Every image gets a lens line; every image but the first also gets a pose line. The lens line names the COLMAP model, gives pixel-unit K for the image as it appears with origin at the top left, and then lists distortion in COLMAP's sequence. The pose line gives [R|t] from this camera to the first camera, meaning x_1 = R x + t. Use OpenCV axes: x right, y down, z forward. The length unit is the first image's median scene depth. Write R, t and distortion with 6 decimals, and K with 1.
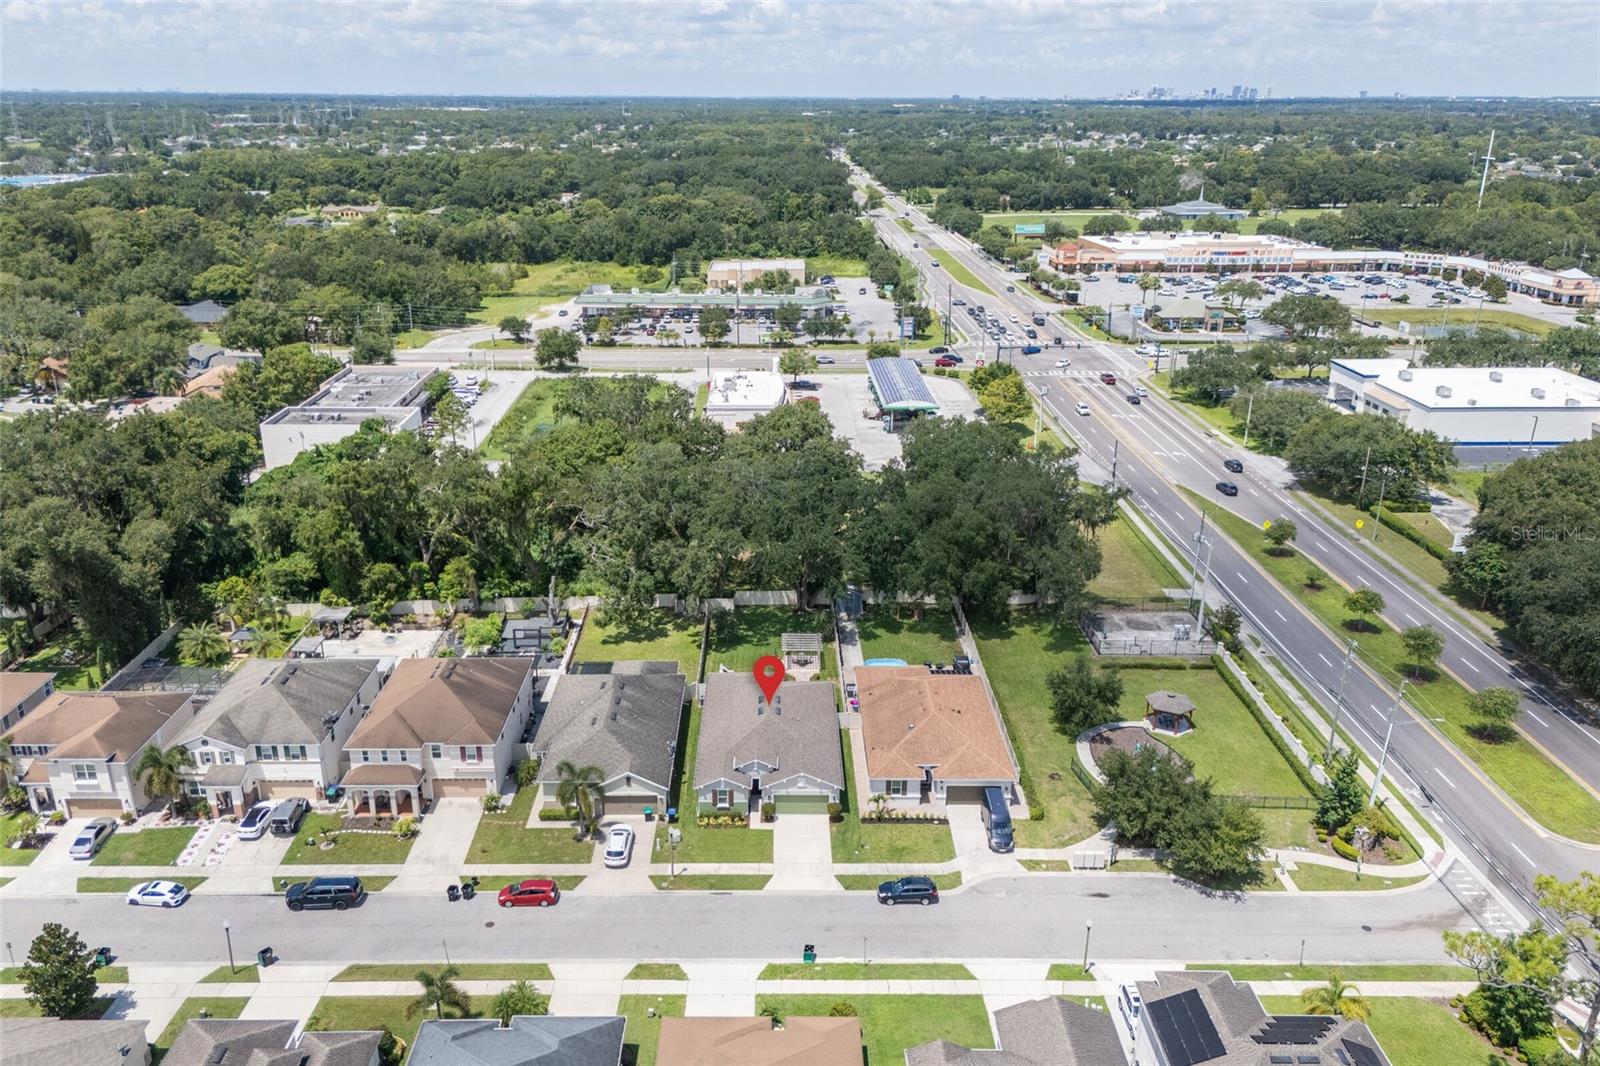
lens RADIAL K [[1185.6, 0, 775.5], [0, 1185.6, 530.7], [0, 0, 1]] dist [0.102958, -0.114542]
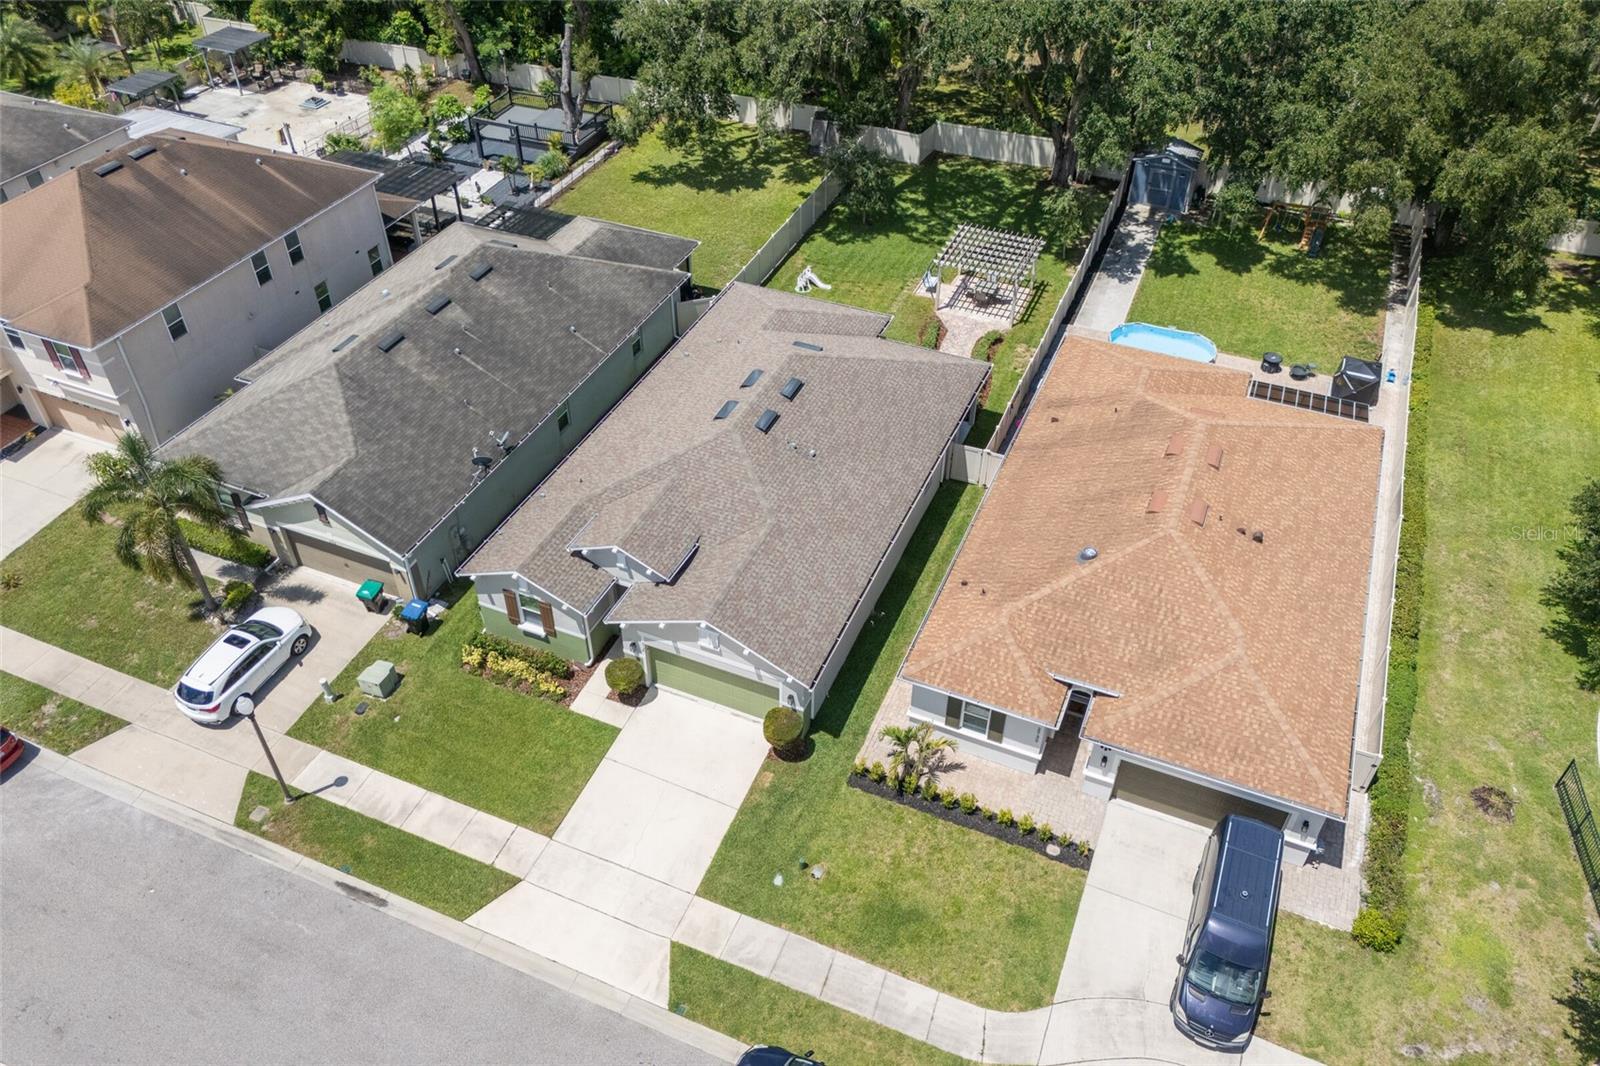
lens RADIAL K [[1186.6, 0, 796.4], [0, 1186.6, 525.6], [0, 0, 1]] dist [0.066800, -0.058171]
pose [[0.918993, 0.259398, -0.296925, 0.116303], [-0.138973, 0.917874, 0.371743, 0.033065], [0.368969, -0.300365, 0.879570, 0.562624]]
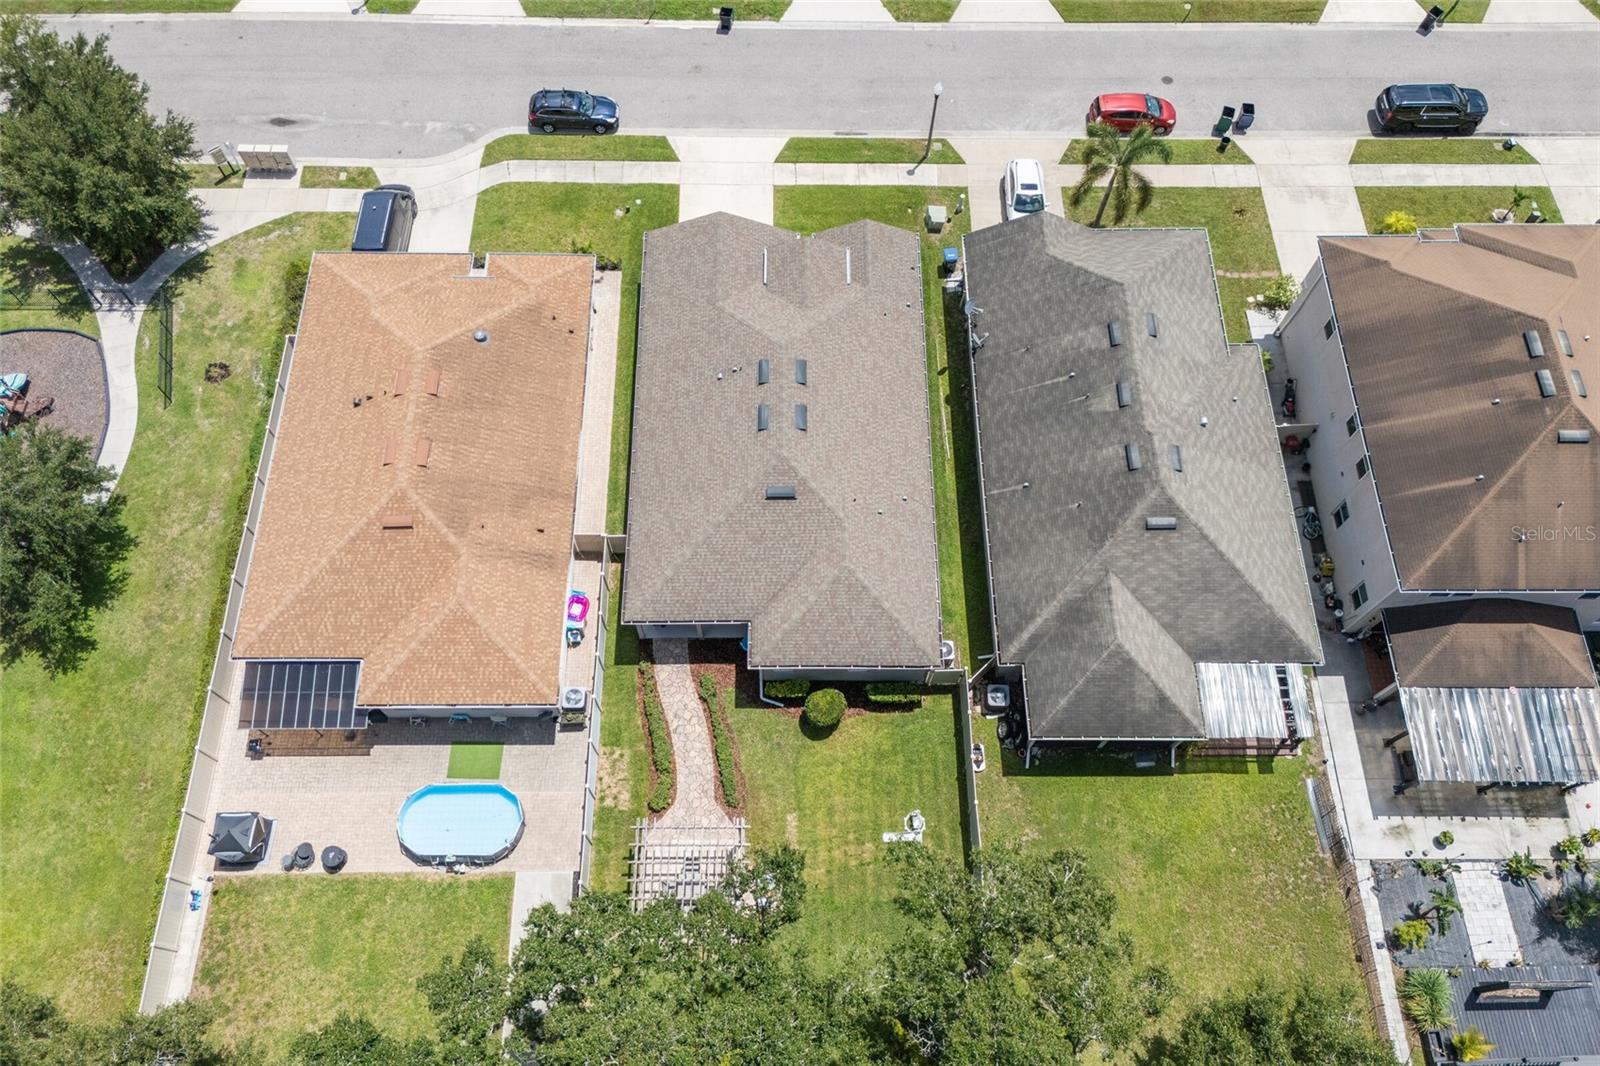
lens RADIAL K [[1179.4, 0, 800.0], [0, 1179.4, 533.0], [0, 0, 1]] dist [0.035069, -0.000609]
pose [[-0.999776, -0.001970, -0.021081, -0.002225], [-0.021172, 0.082968, 0.996327, -0.252914], [-0.000214, 0.996550, -0.082991, 0.947733]]
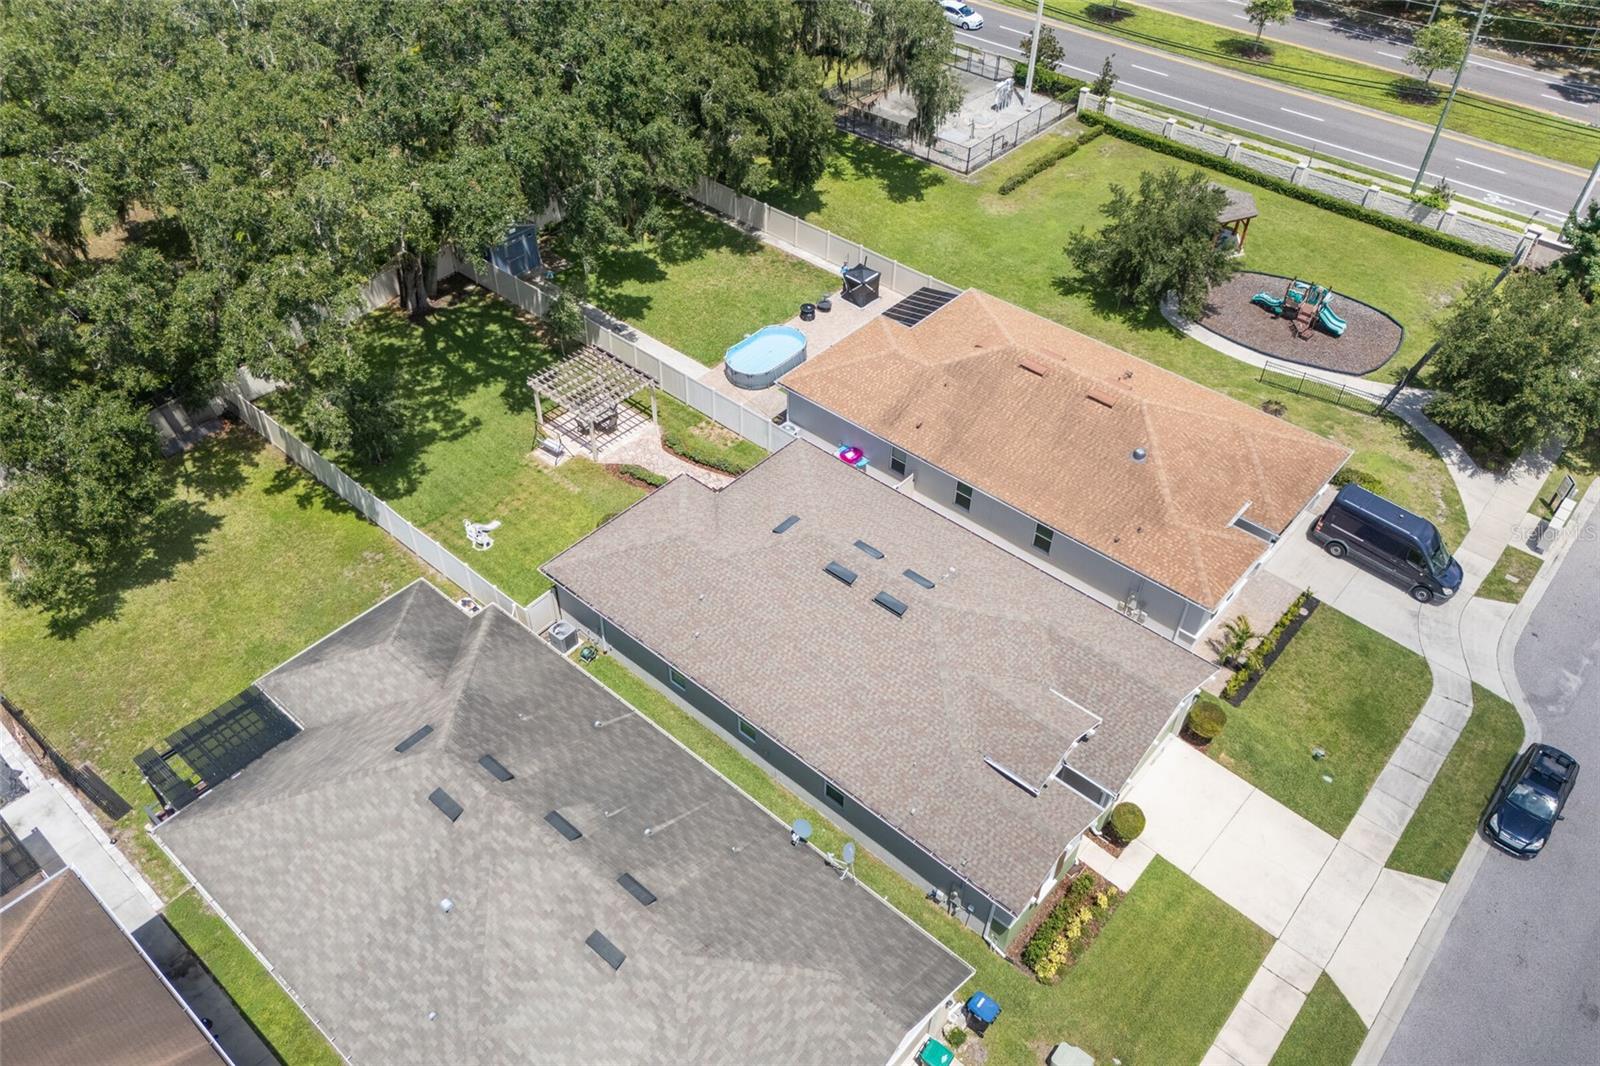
lens RADIAL K [[1179.9, 0, 796.7], [0, 1179.9, 539.6], [0, 0, 1]] dist [0.043189, -0.007475]
pose [[0.658908, -0.505377, 0.557166, -0.195166], [0.245833, 0.844695, 0.475455, -0.040720], [-0.710919, -0.176311, 0.680814, 0.667510]]
